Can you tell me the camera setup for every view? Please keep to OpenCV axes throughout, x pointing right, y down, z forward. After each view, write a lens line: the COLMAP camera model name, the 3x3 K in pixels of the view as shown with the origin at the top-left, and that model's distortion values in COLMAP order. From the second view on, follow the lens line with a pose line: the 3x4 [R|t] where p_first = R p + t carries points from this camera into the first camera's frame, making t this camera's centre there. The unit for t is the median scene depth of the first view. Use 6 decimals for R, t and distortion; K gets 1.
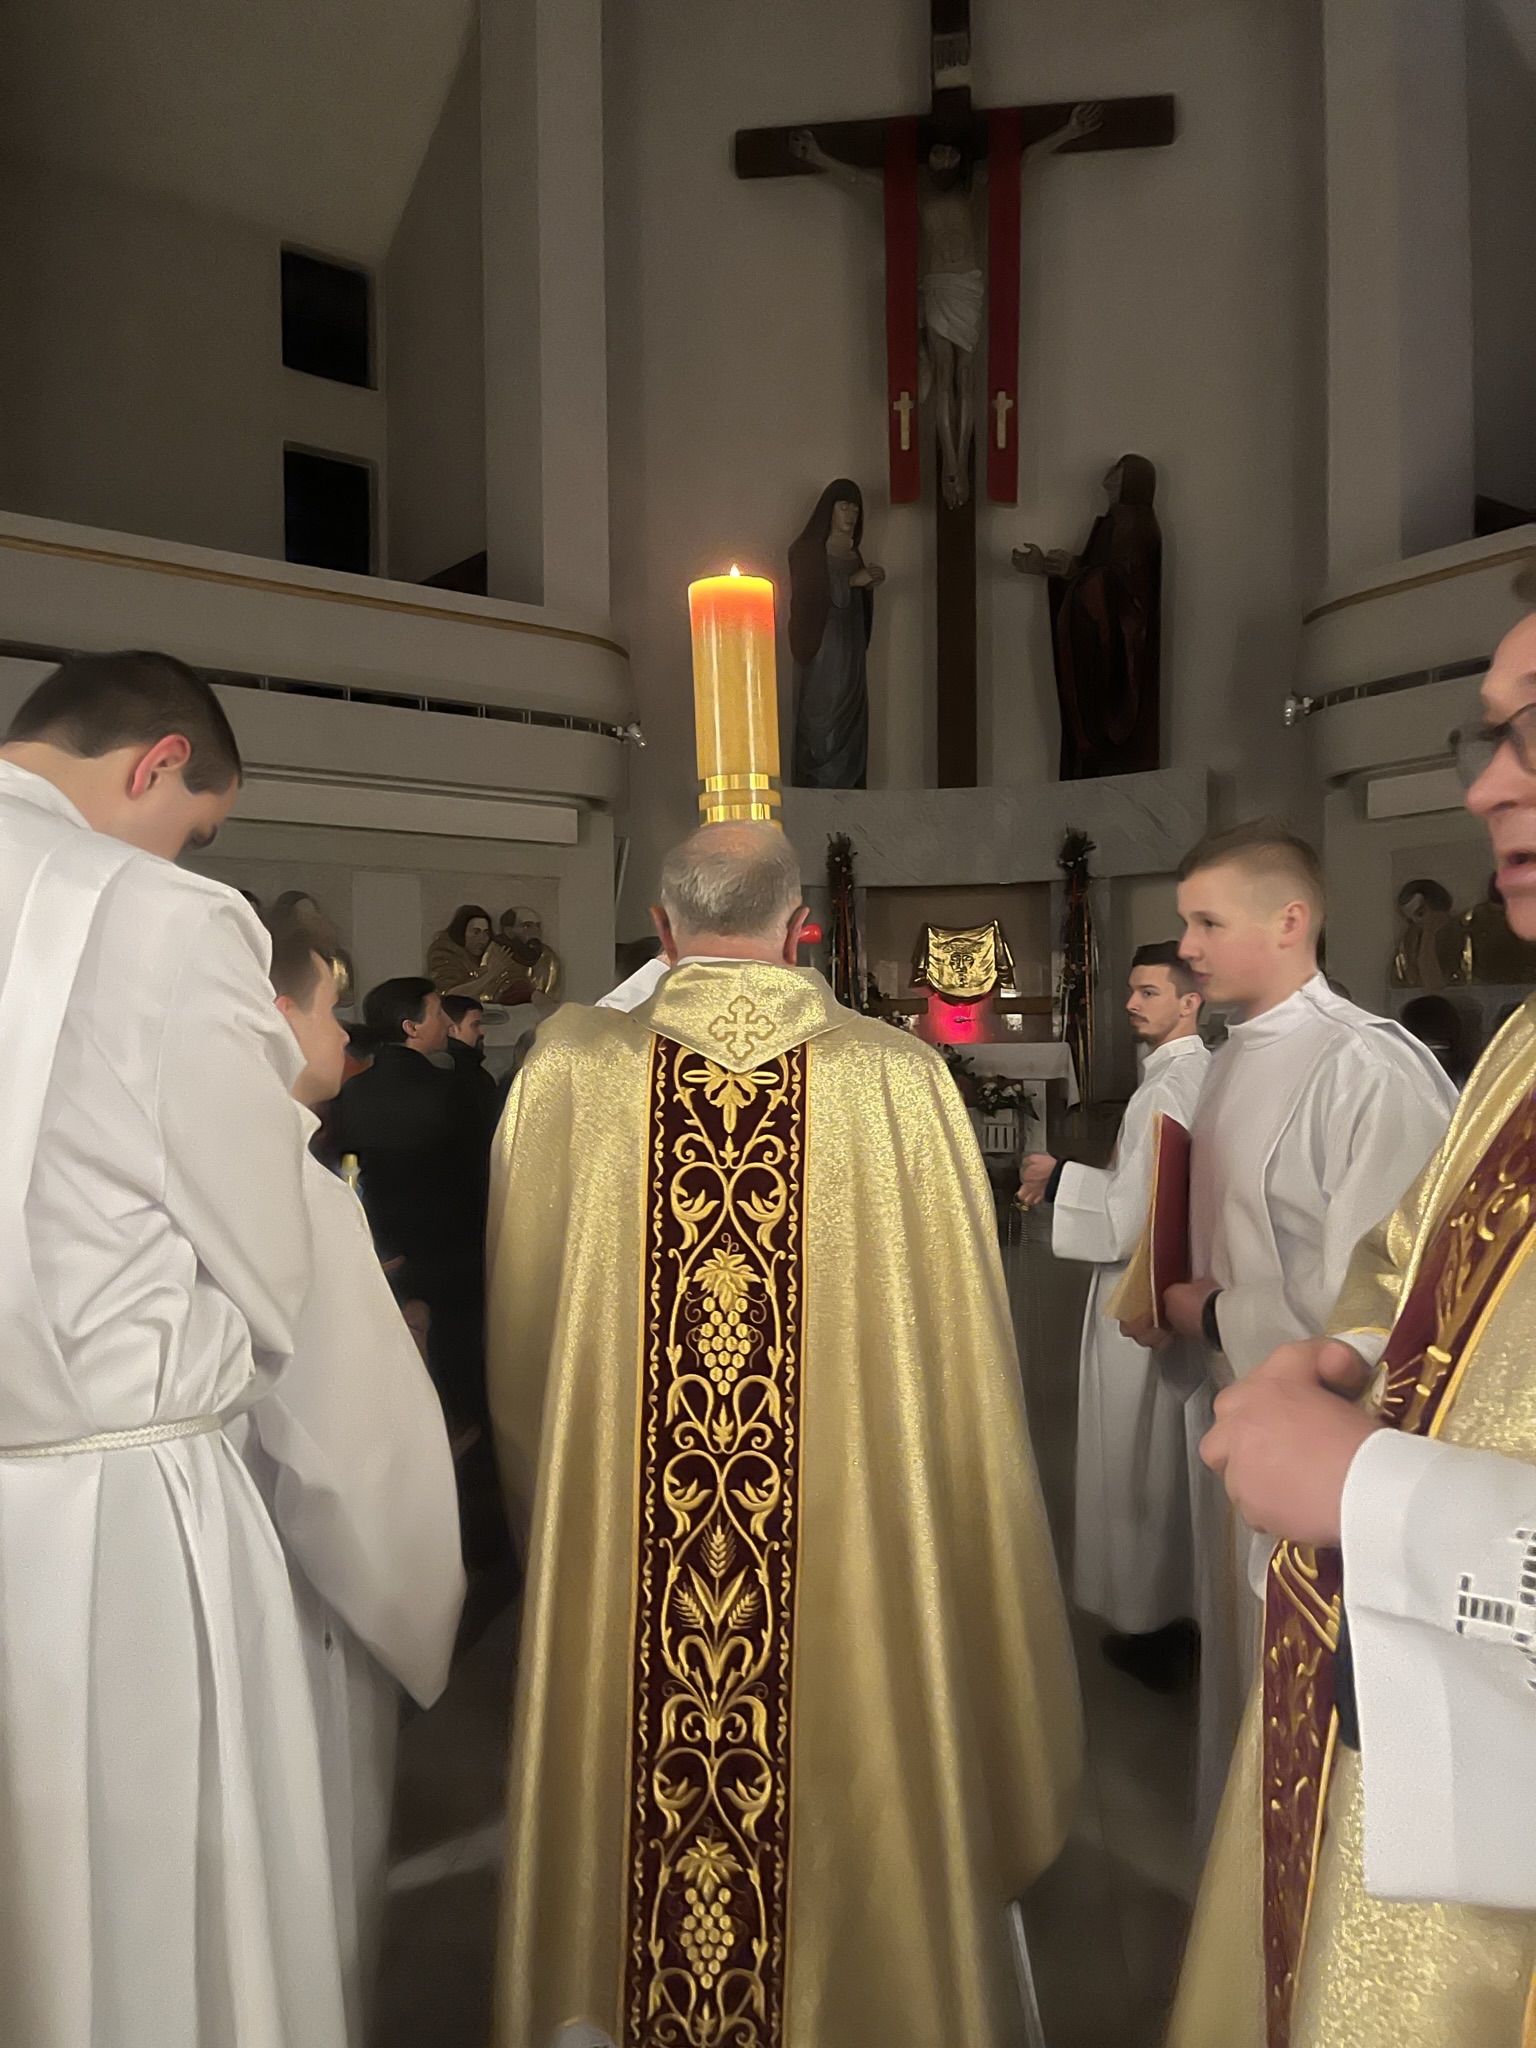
lens RADIAL K [[1545.4, 0, 768.0], [0, 1545.4, 1024.0], [0, 0, 1]] dist [0.084948, -0.111756]
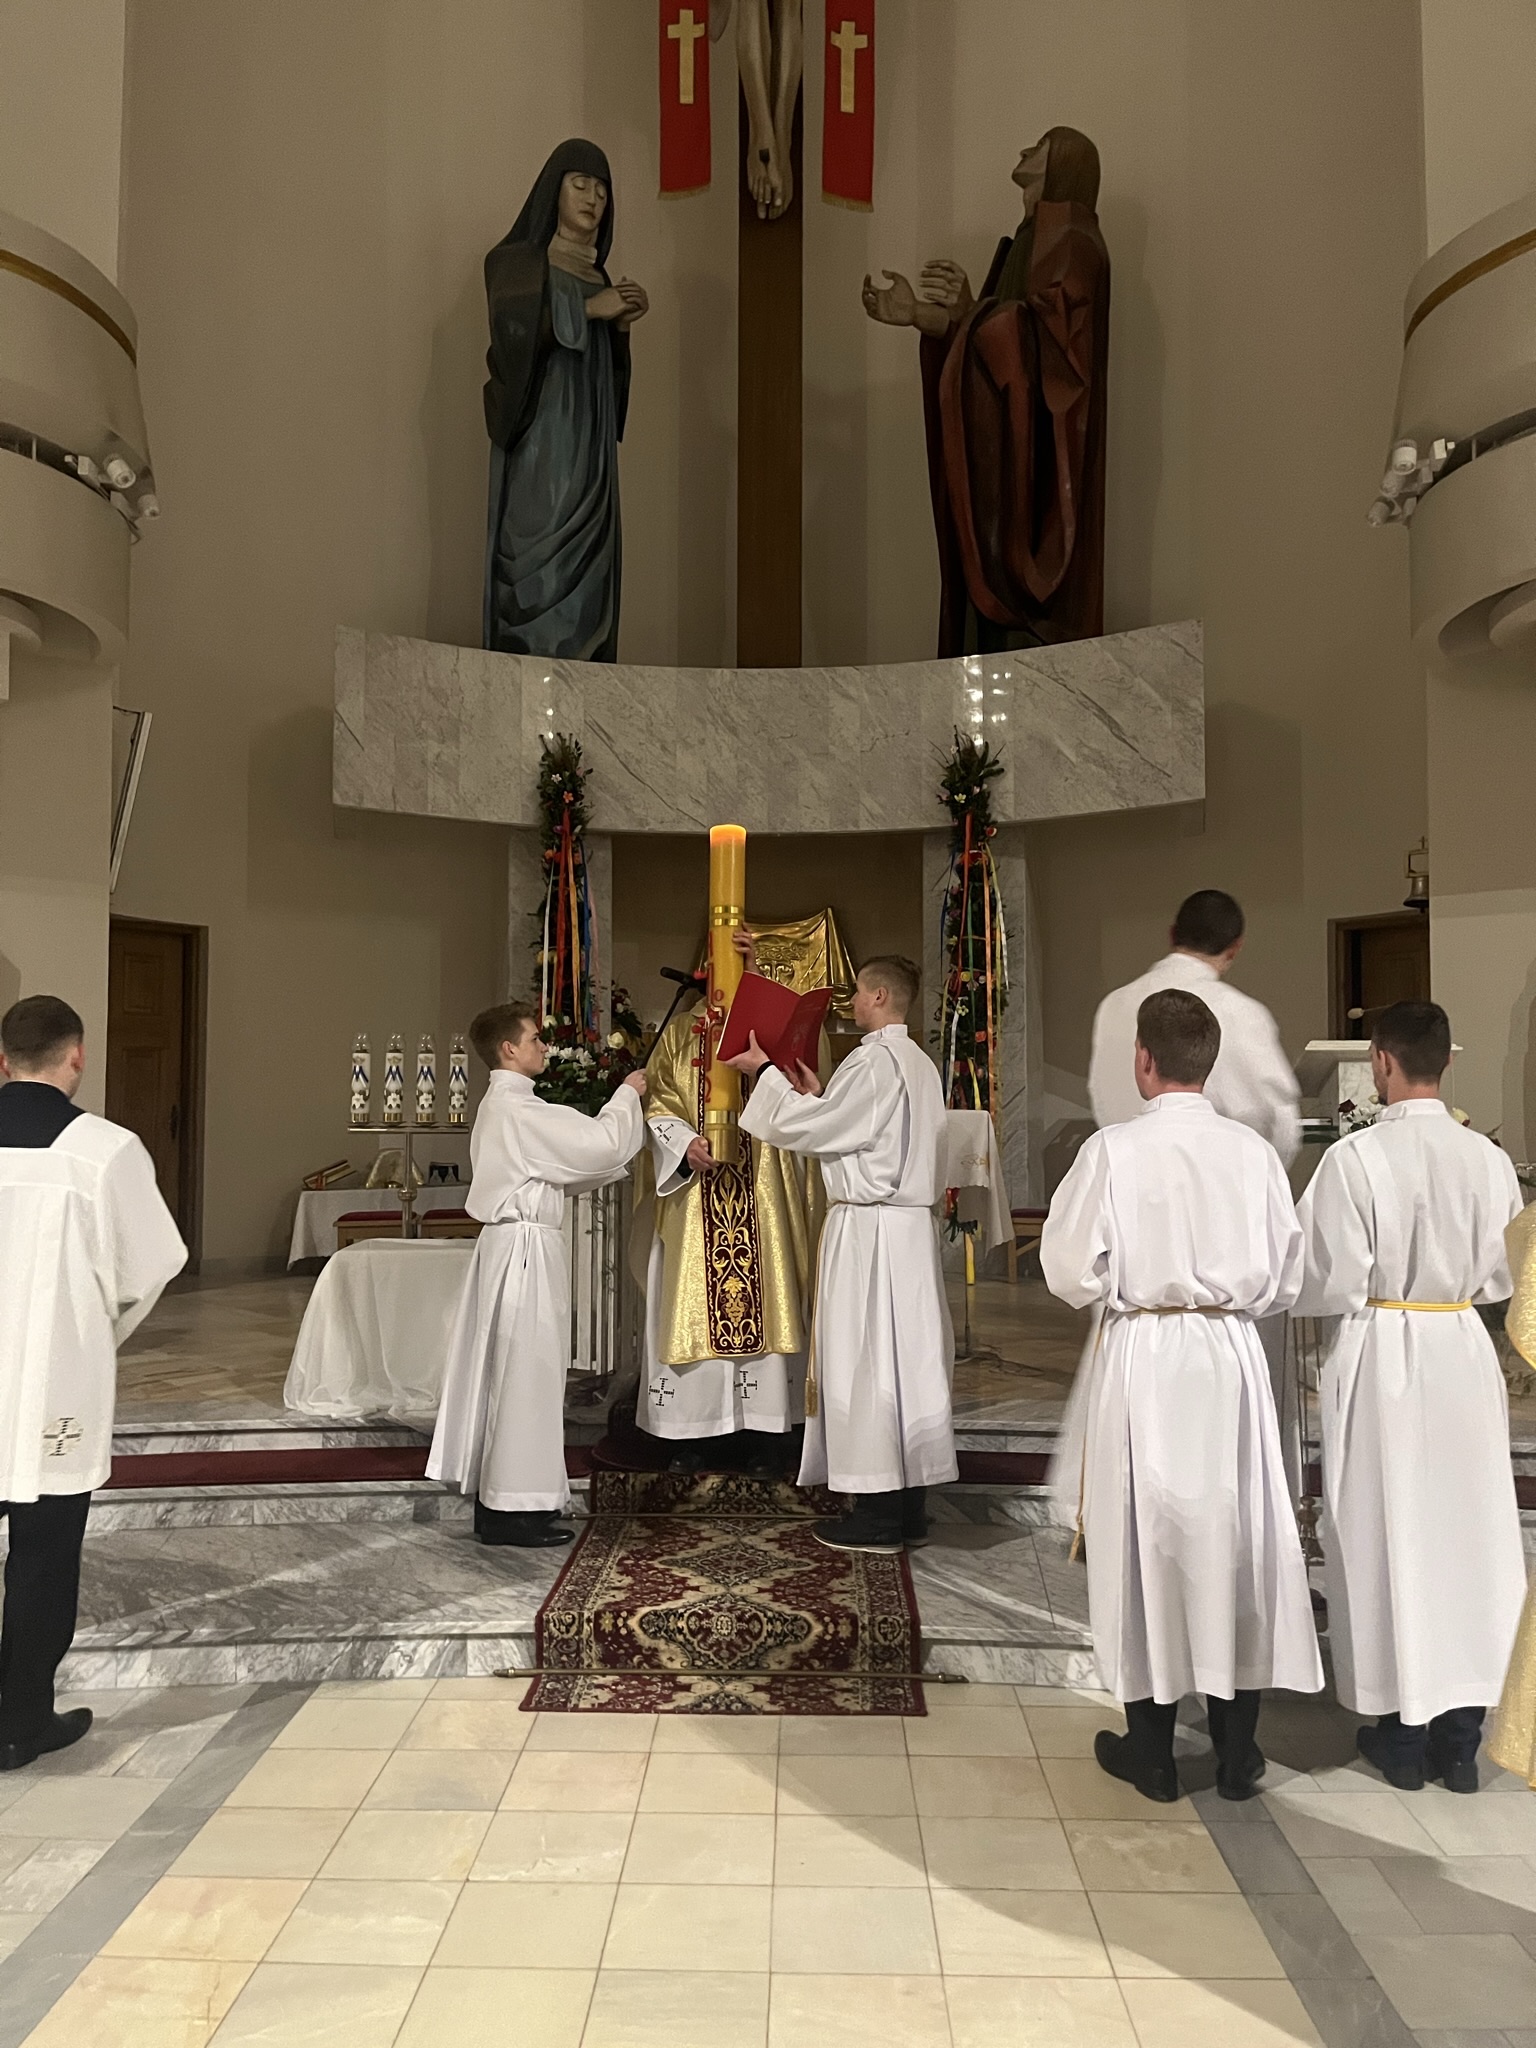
lens RADIAL K [[1545.4, 0, 768.0], [0, 1545.4, 1024.0], [0, 0, 1]] dist [0.084948, -0.111756]
pose [[0.993438, 0.017229, 0.113070, 0.058121], [-0.012532, 0.999034, -0.042116, 0.005625], [-0.113687, 0.040423, 0.992694, 0.425907]]
